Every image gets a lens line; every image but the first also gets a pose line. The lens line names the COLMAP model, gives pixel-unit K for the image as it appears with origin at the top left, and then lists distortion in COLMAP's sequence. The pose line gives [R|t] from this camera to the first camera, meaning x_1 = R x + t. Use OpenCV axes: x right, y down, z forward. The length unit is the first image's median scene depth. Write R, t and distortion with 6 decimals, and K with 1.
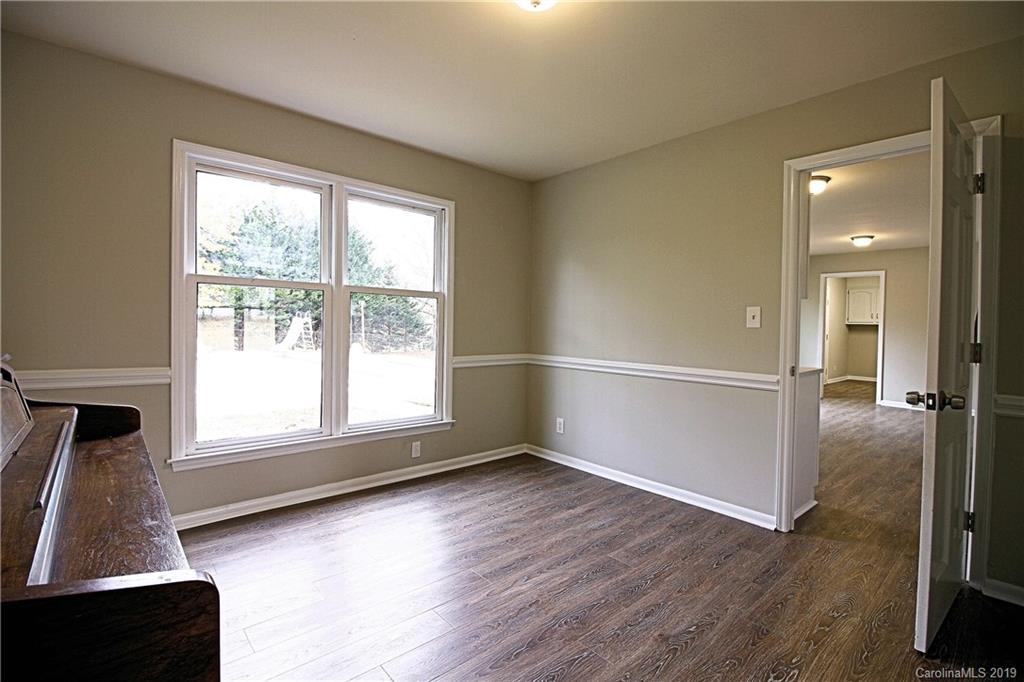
lens RADIAL K [[474.9, 0, 516.2], [0, 474.9, 334.8], [0, 0, 1]] dist [-0.001513, -0.014189]
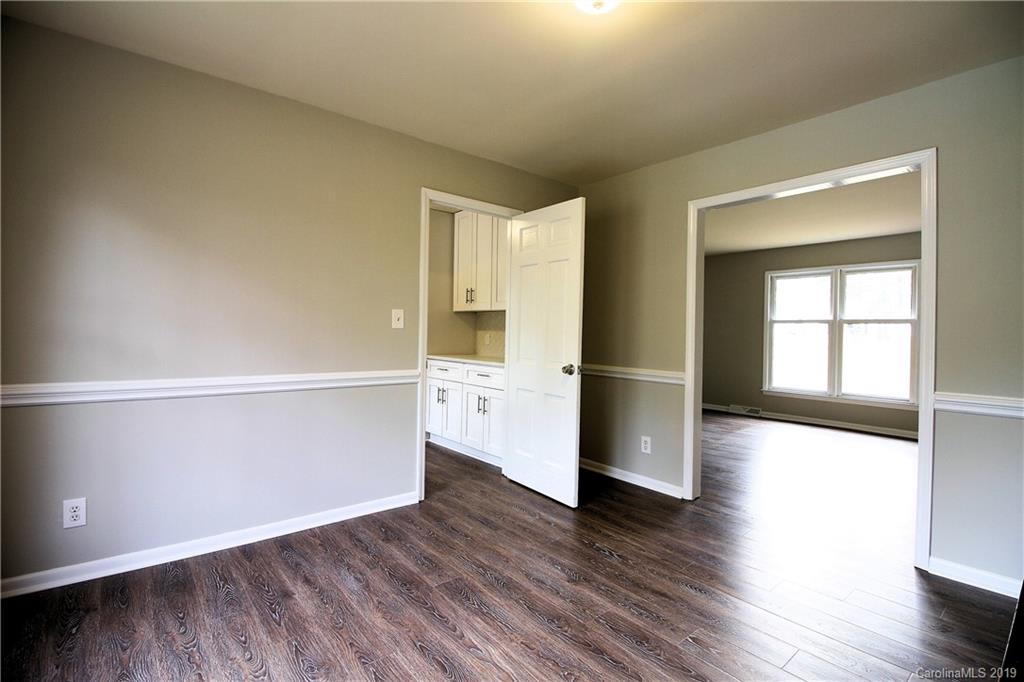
lens RADIAL K [[474.9, 0, 516.2], [0, 474.9, 334.8], [0, 0, 1]] dist [-0.001513, -0.014189]
pose [[0.024979, -0.020963, 0.999468, -0.628832], [0.004277, 0.999773, 0.020863, -0.023497], [-0.999679, 0.003753, 0.025063, 0.754774]]
